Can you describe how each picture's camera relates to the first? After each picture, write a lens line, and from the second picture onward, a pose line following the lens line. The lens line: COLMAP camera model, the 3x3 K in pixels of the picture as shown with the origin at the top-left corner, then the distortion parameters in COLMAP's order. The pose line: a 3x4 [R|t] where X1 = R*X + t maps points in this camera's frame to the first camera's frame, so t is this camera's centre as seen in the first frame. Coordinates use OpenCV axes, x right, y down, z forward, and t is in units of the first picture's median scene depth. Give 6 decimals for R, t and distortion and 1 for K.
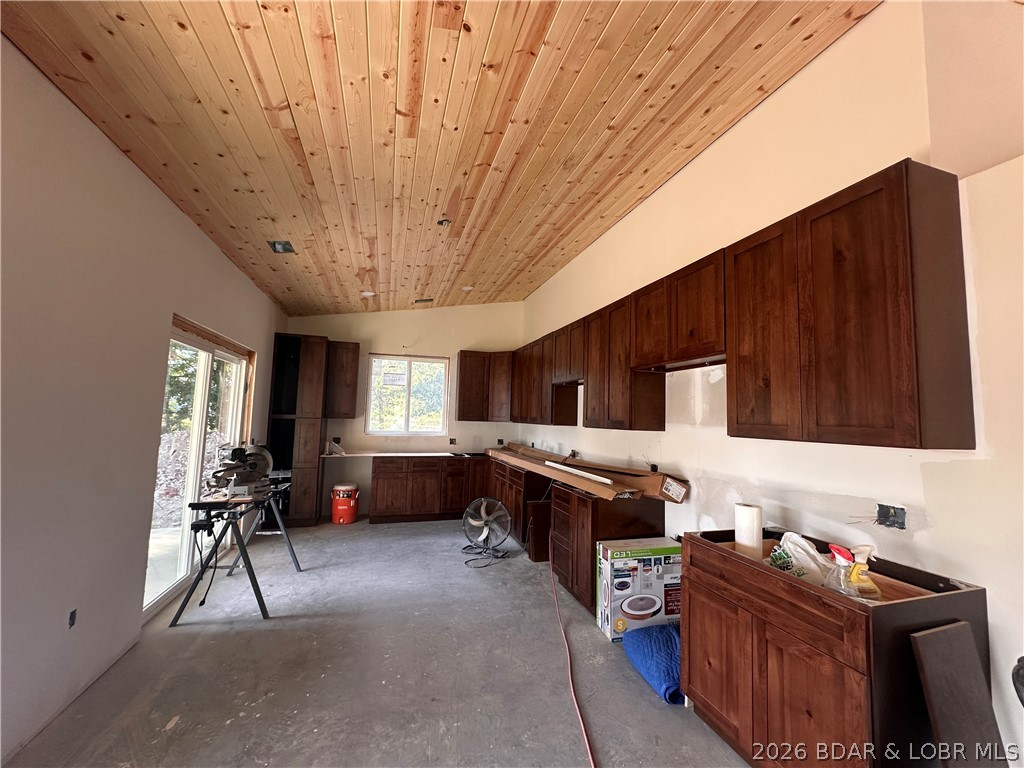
lens RADIAL K [[407.2, 0, 512.0], [0, 407.2, 384.0], [0, 0, 1]] dist [-0.002443, 0.000216]
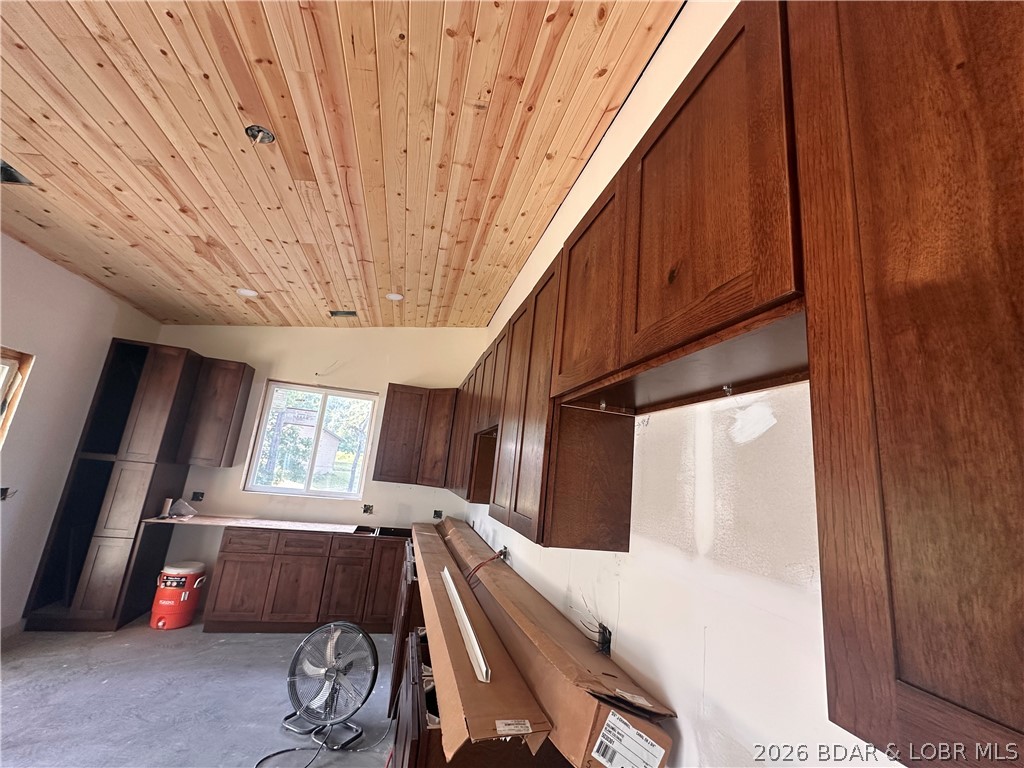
lens RADIAL K [[407.2, 0, 512.0], [0, 407.2, 384.0], [0, 0, 1]] dist [-0.002443, 0.000216]
pose [[0.996589, 0.059051, -0.057657, 0.163634], [-0.066402, 0.988583, -0.135258, 0.004447], [0.049011, 0.138625, 0.989131, 0.333685]]
